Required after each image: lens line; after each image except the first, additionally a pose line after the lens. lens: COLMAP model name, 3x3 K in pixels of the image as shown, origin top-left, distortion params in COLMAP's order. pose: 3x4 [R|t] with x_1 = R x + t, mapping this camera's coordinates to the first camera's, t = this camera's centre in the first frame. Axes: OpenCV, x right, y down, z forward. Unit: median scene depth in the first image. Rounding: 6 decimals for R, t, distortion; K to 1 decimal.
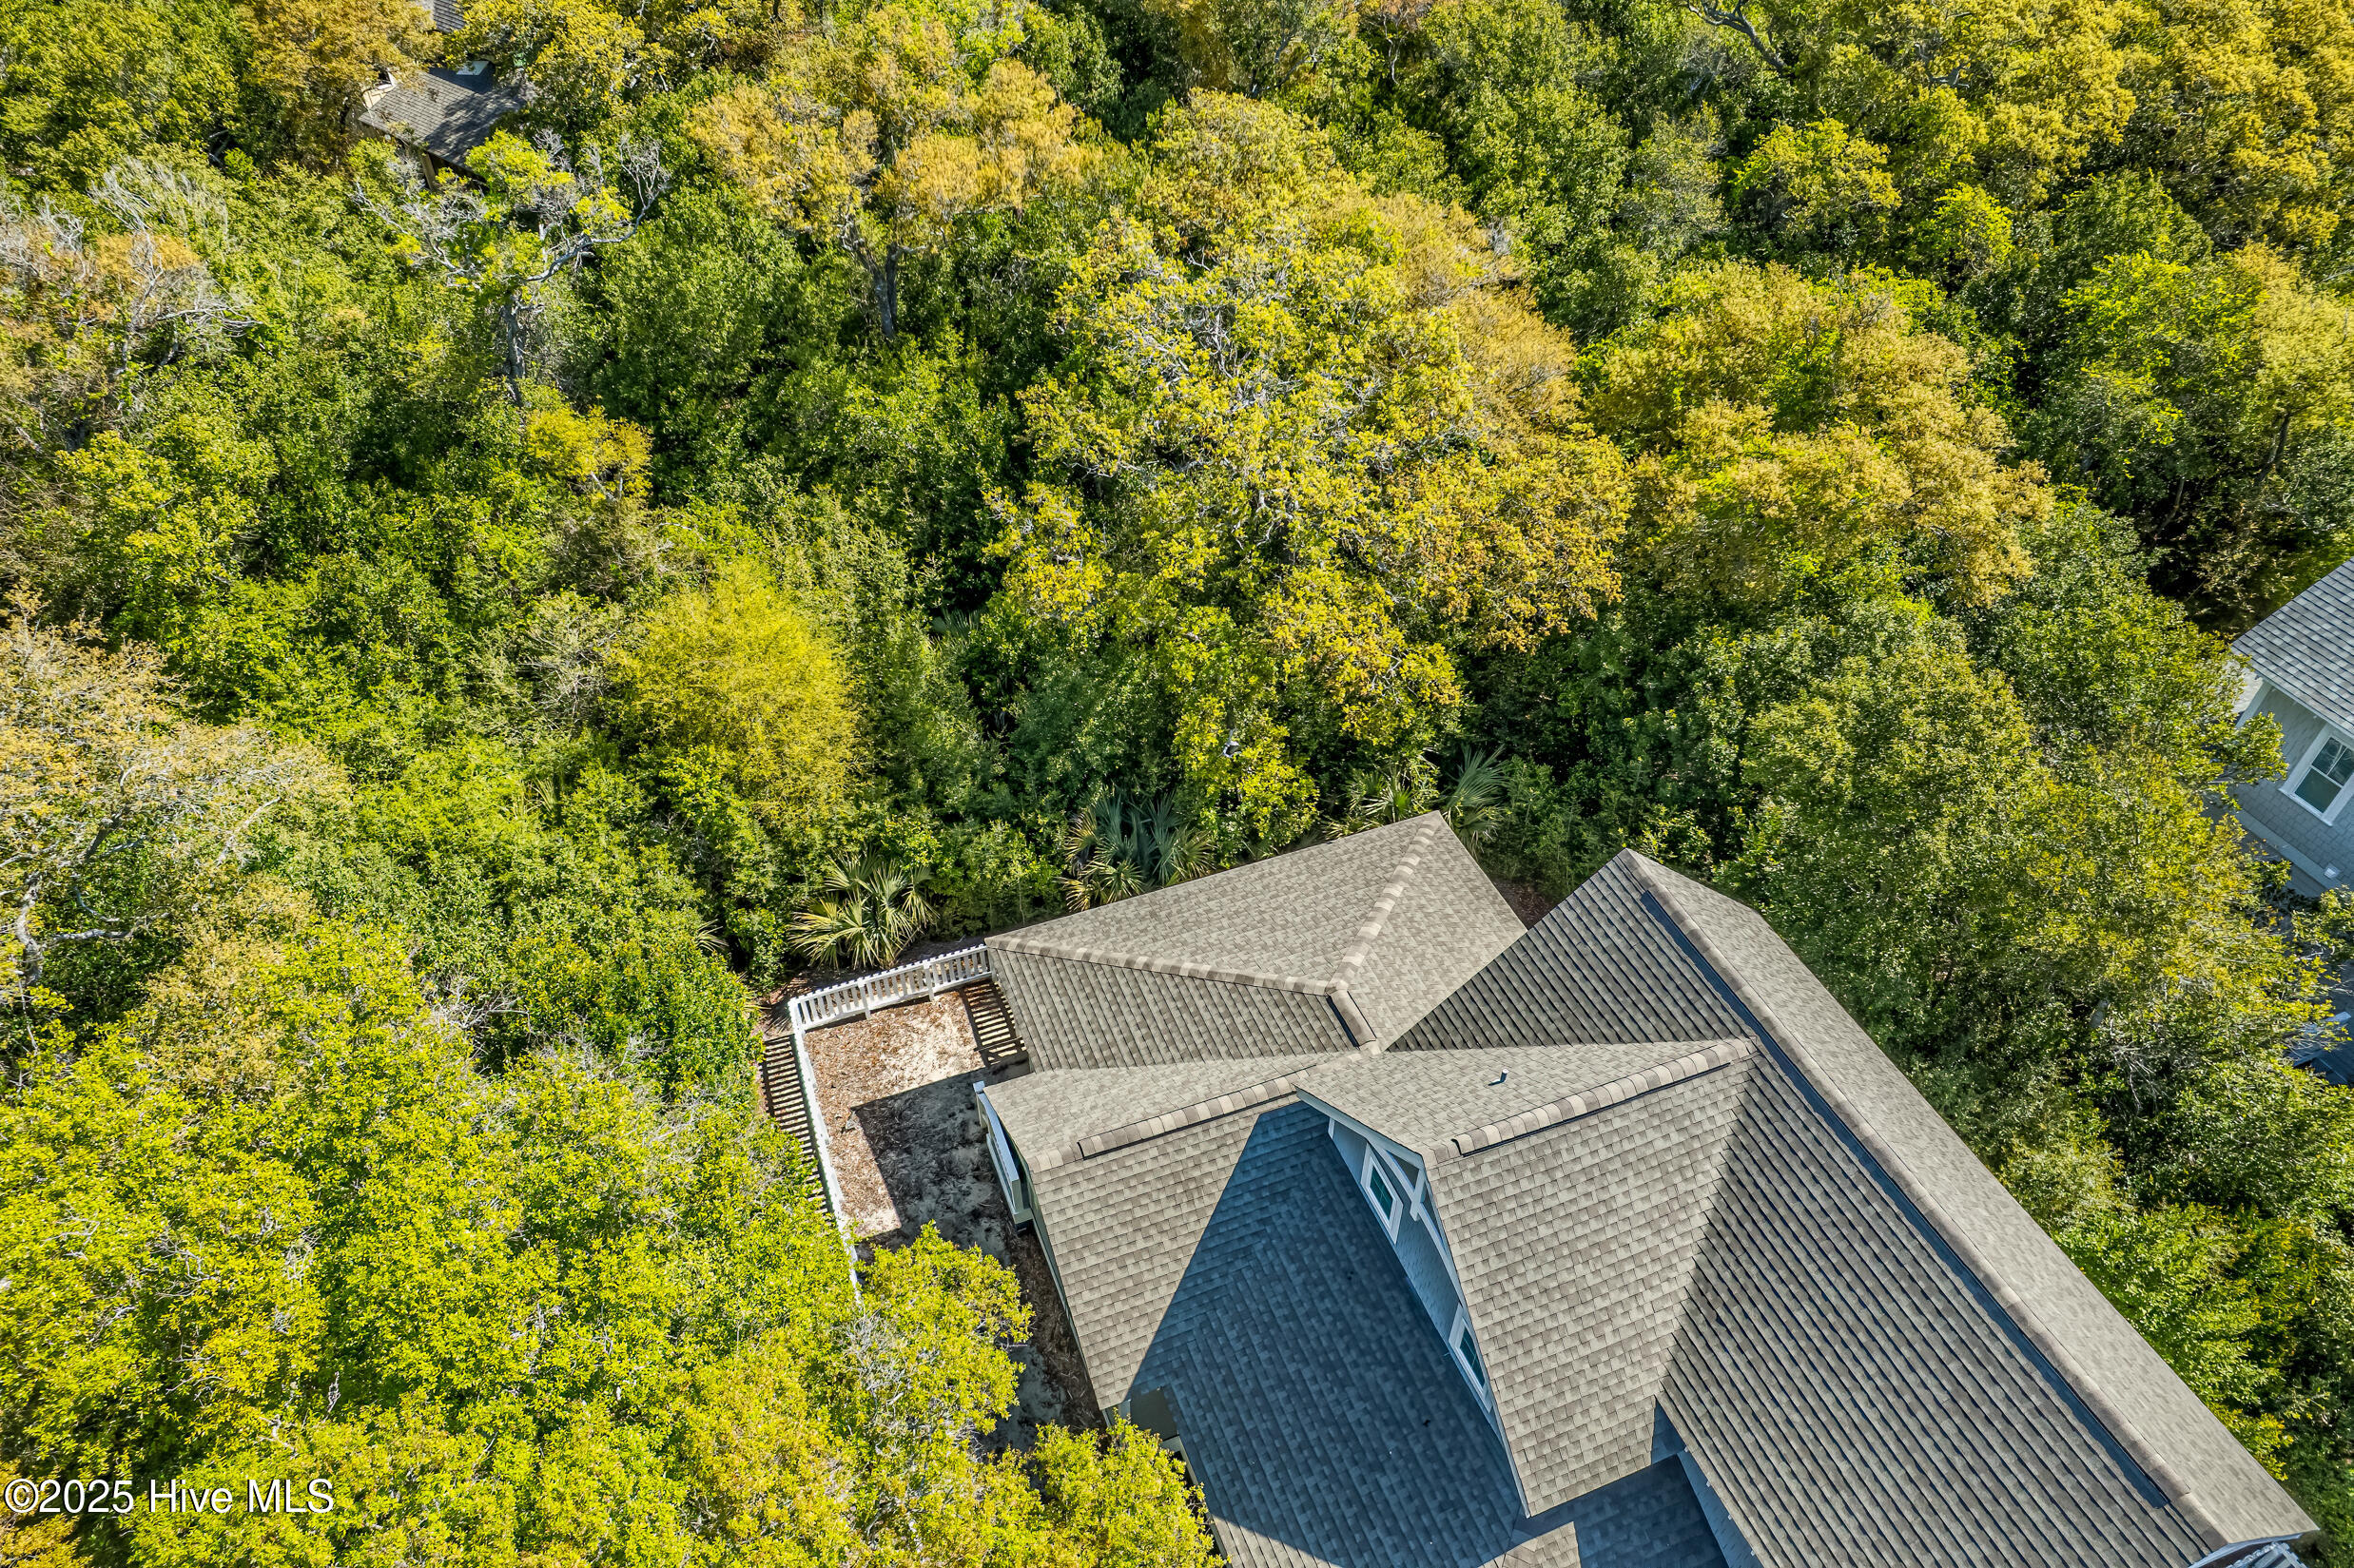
lens RADIAL K [[1506.4, 0, 1155.9], [0, 1506.4, 776.9], [0, 0, 1]] dist [-0.067612, 0.061337]
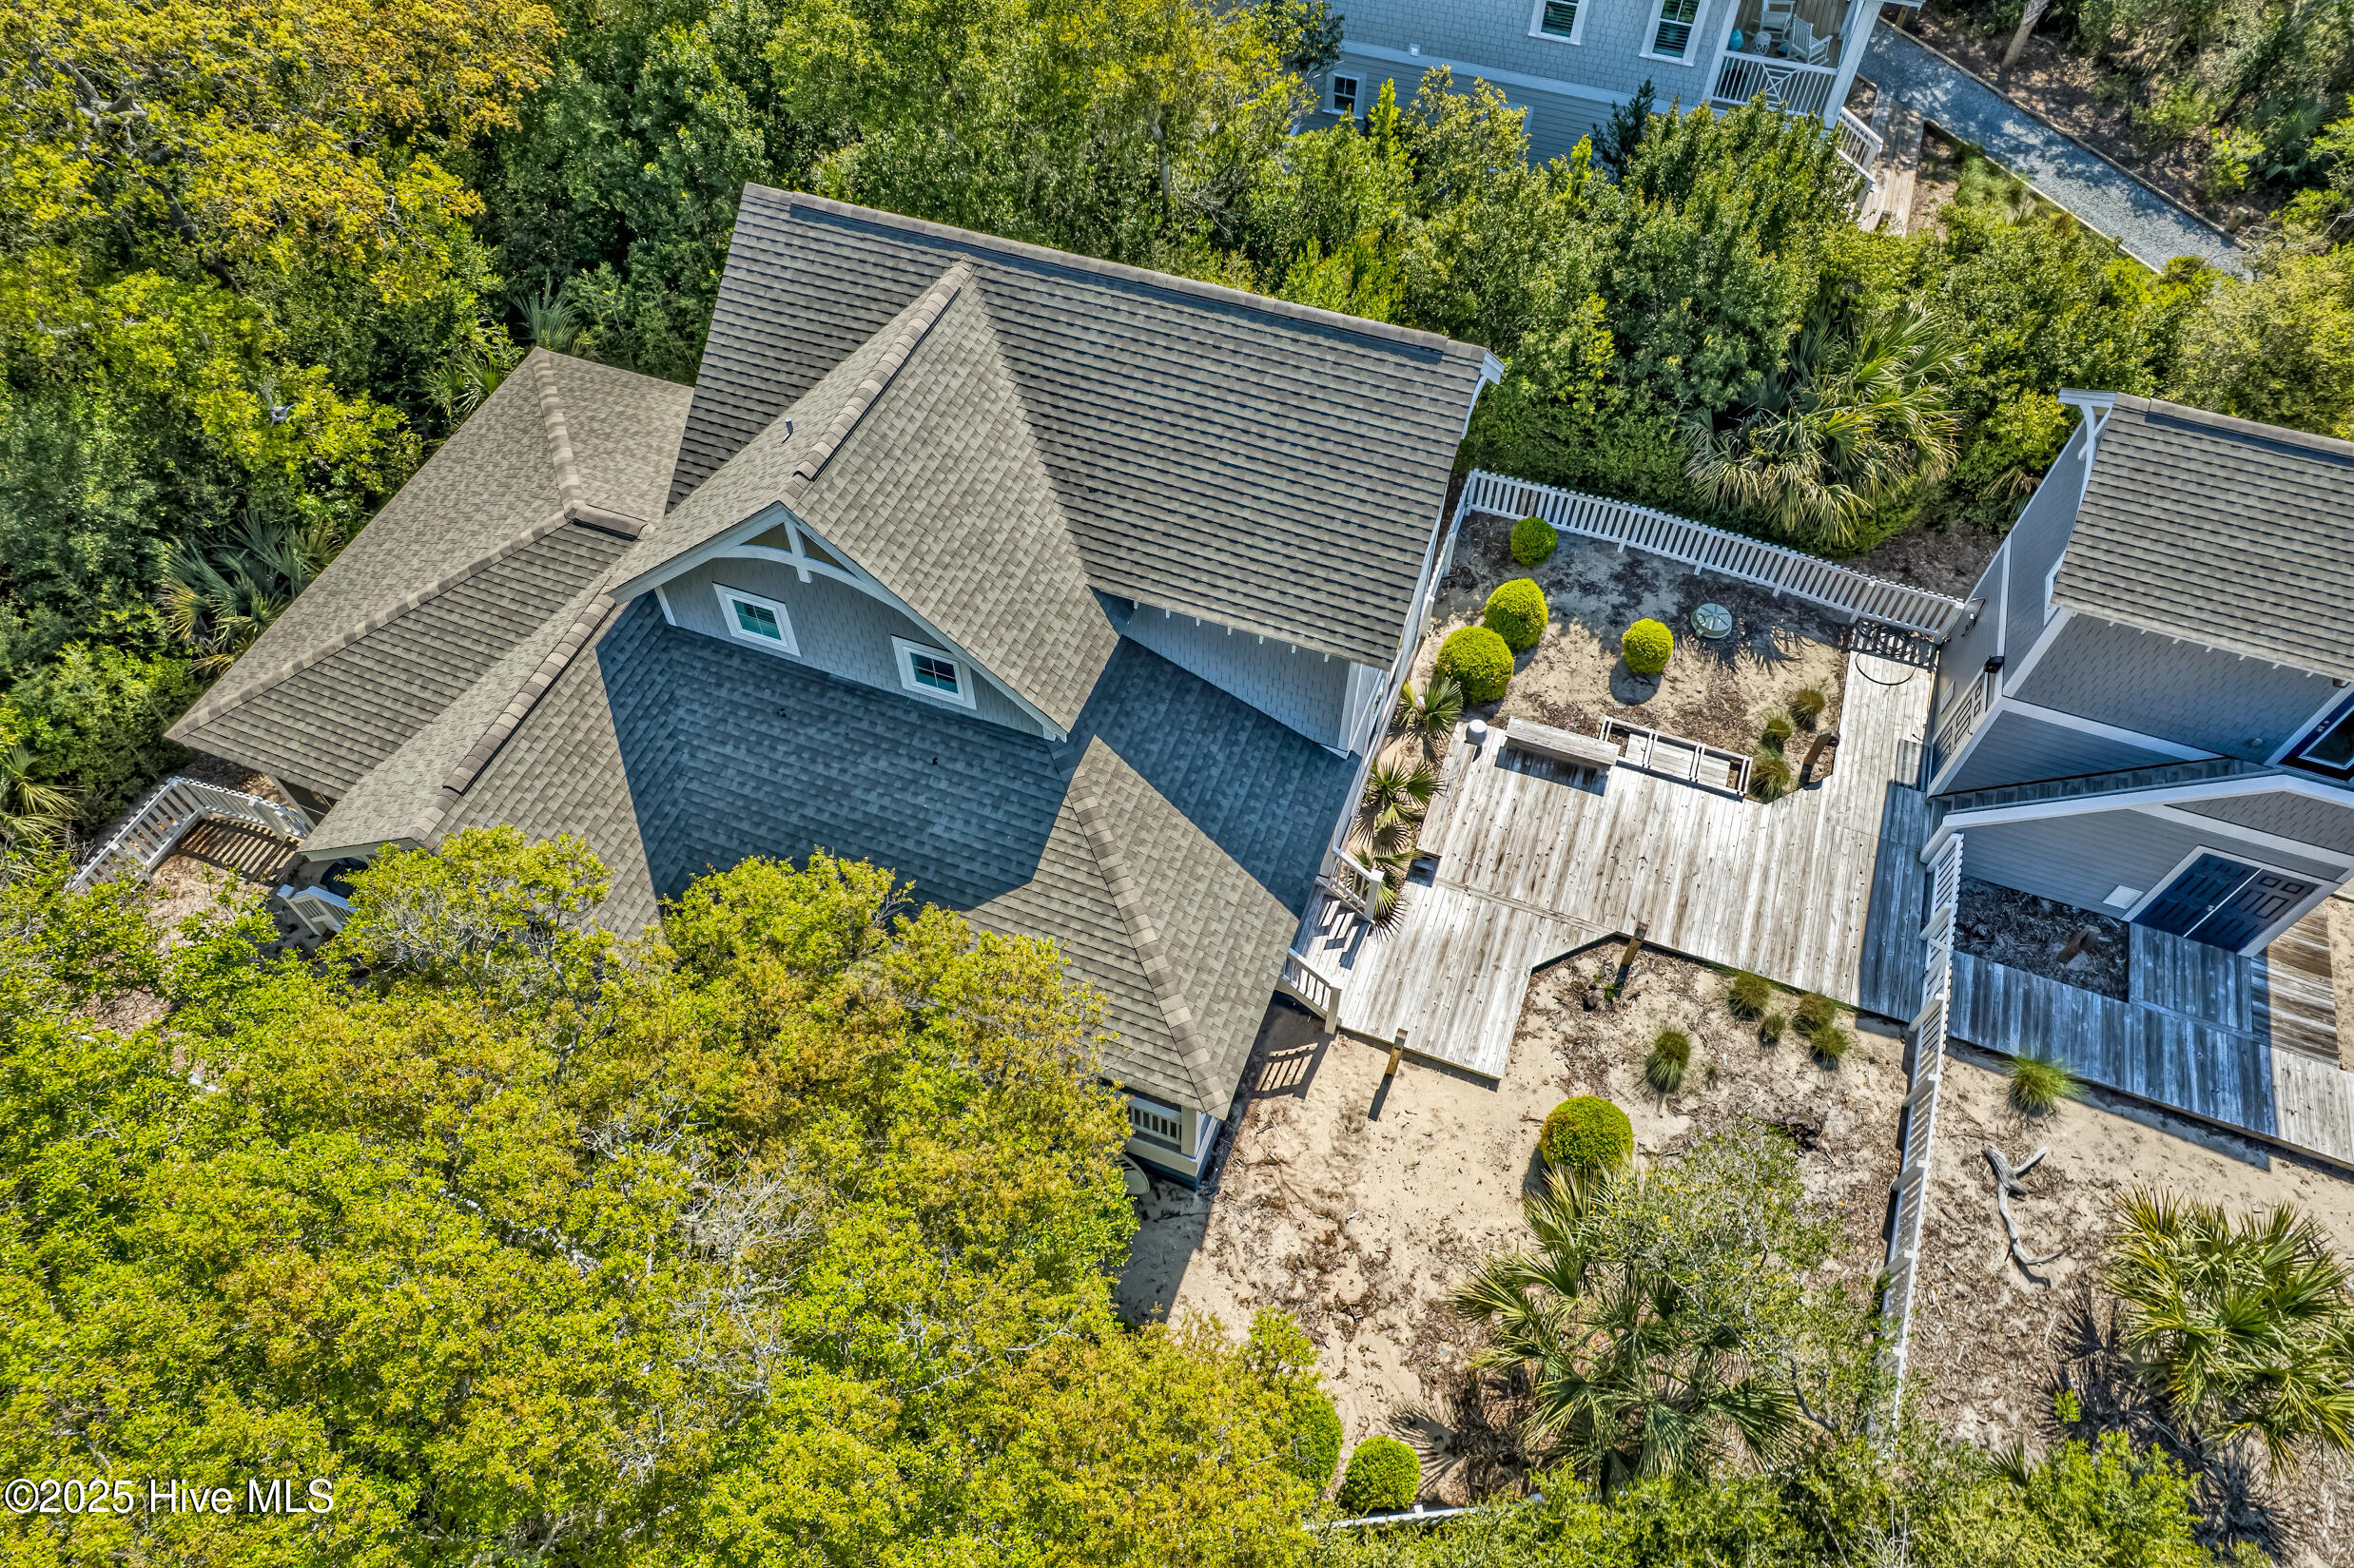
lens RADIAL K [[1506.4, 0, 1161.2], [0, 1506.4, 770.6], [0, 0, 1]] dist [-0.067612, 0.061337]
pose [[0.667456, -0.602833, 0.437143, -0.098155], [0.503878, 0.797867, 0.330931, 0.110745], [-0.548279, -0.000615, 0.836296, 0.045718]]
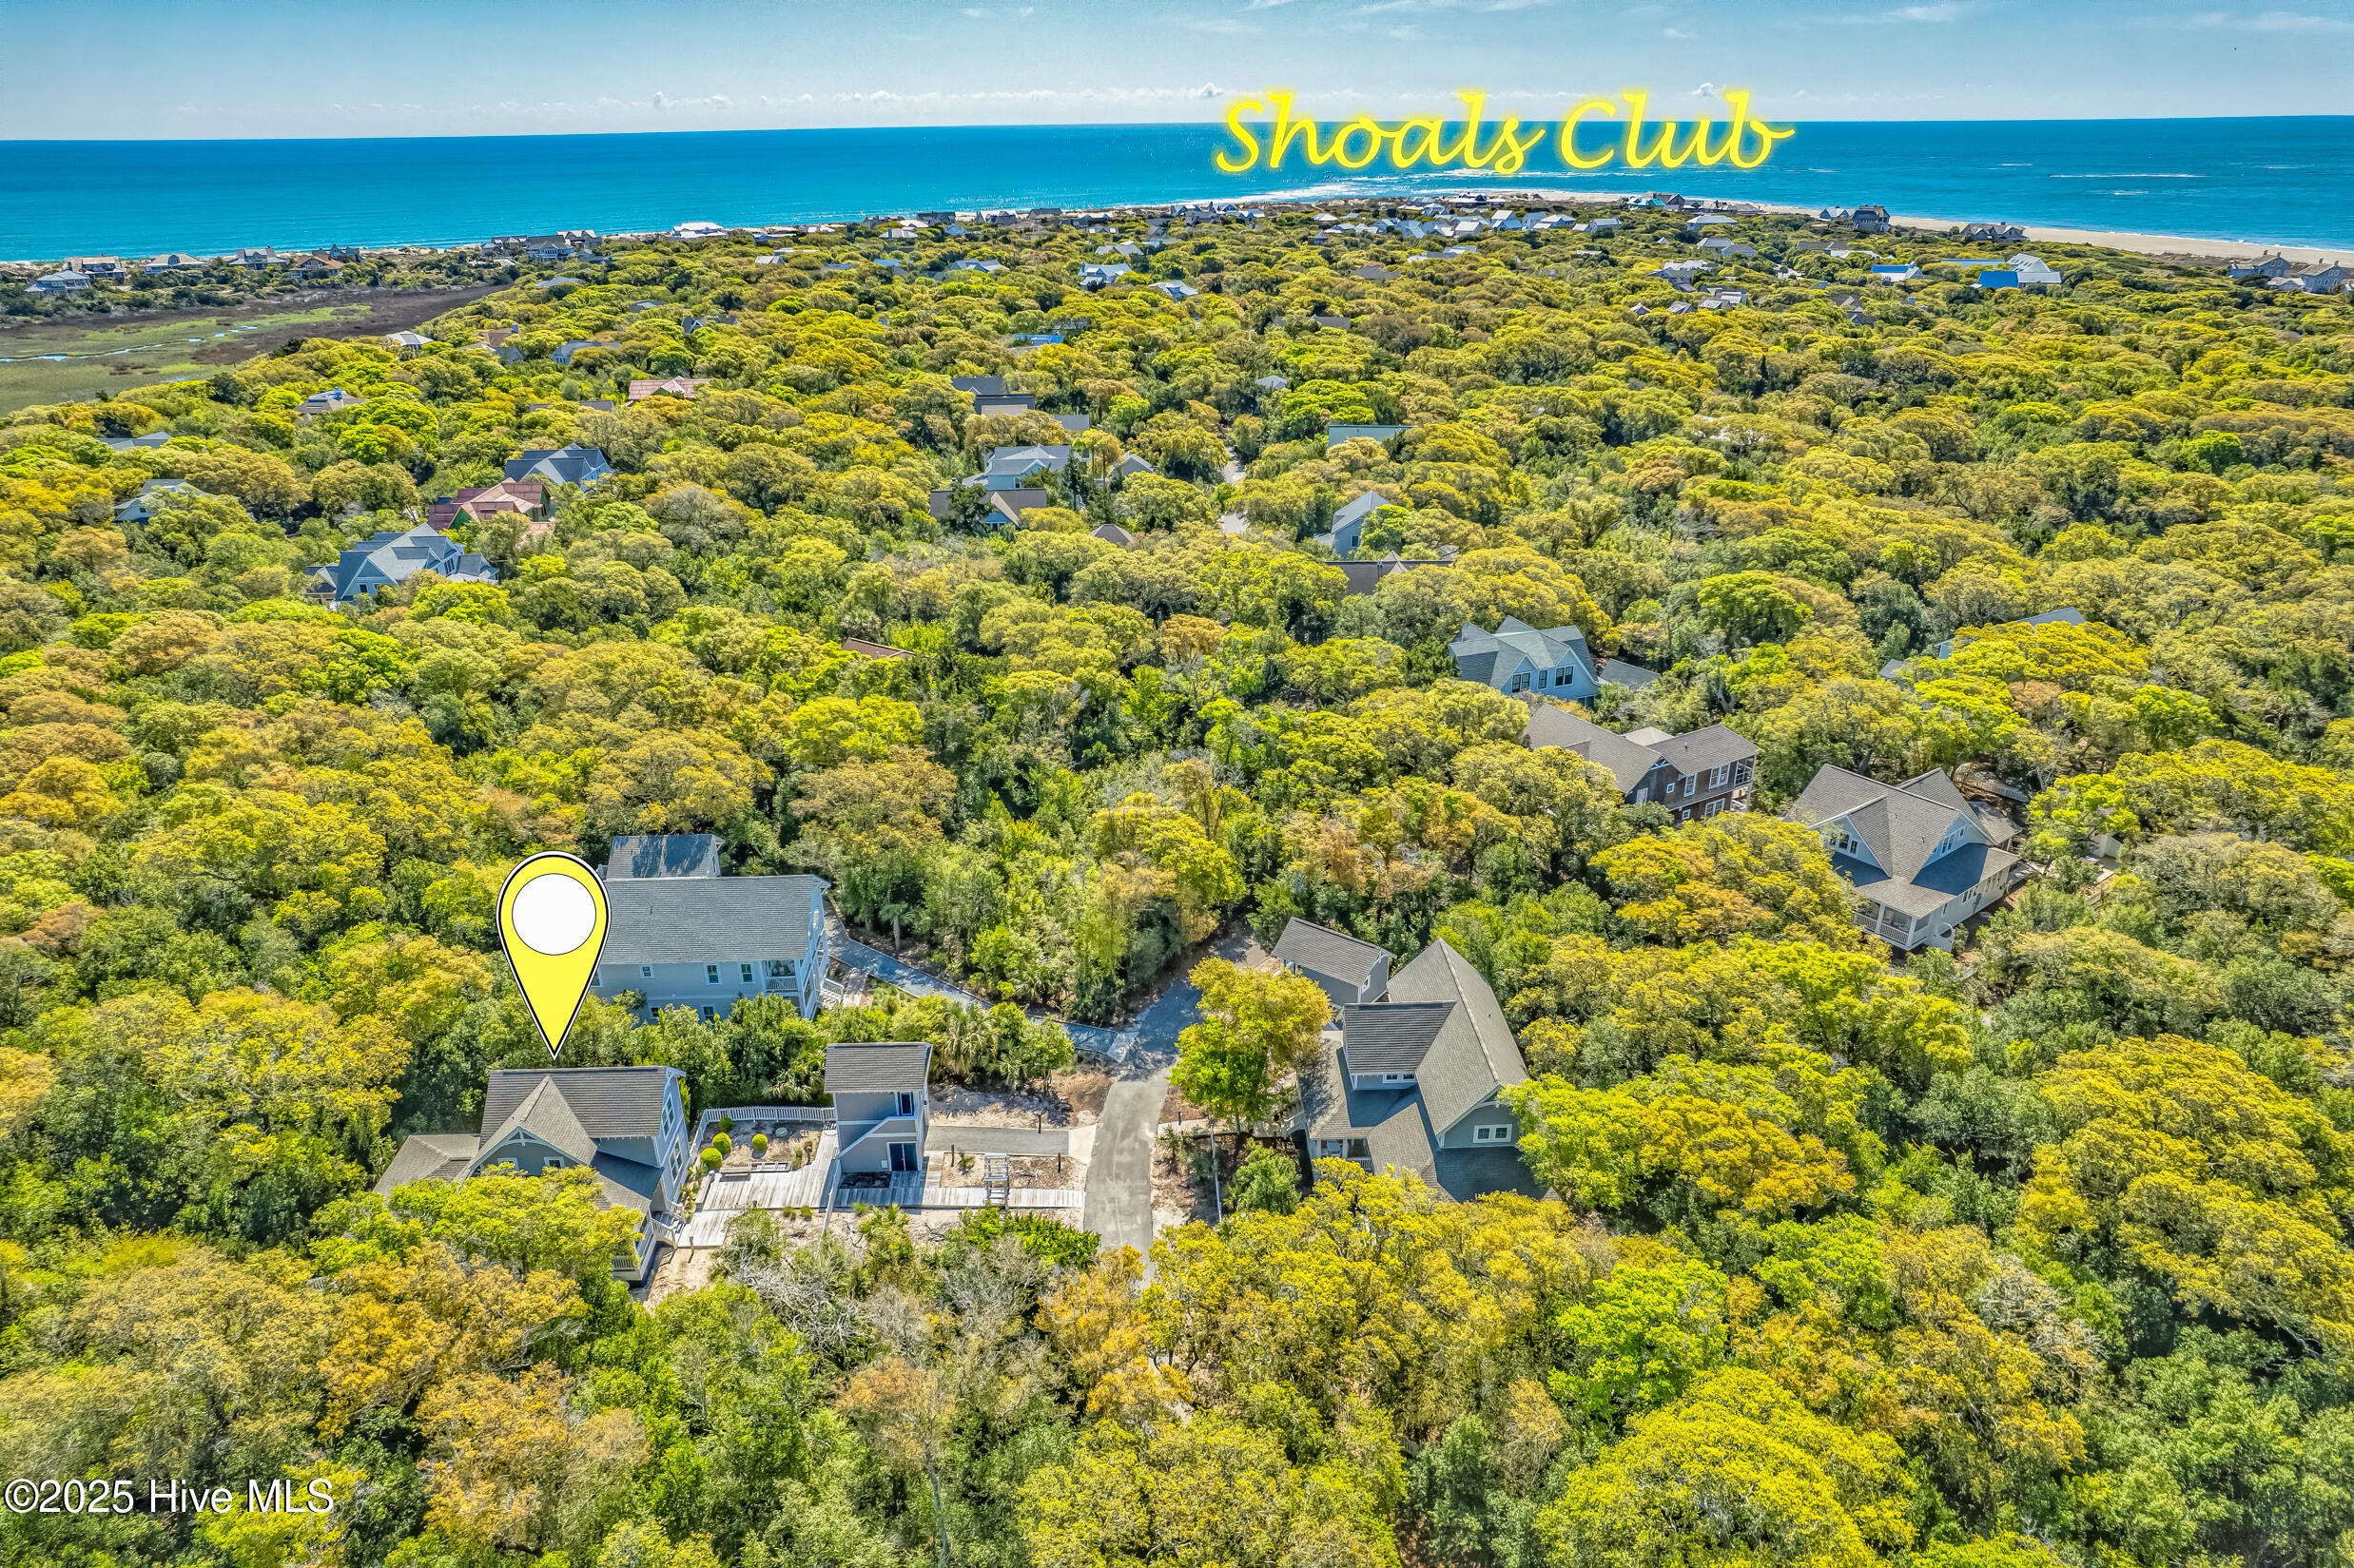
lens RADIAL K [[1506.4, 0, 1163.4], [0, 1506.4, 791.3], [0, 0, 1]] dist [-0.067612, 0.061337]
pose [[0.322993, -0.388192, 0.863124, -1.515025], [0.643692, 0.758678, 0.100338, 0.163012], [-0.693784, 0.523177, 0.494924, -1.760283]]
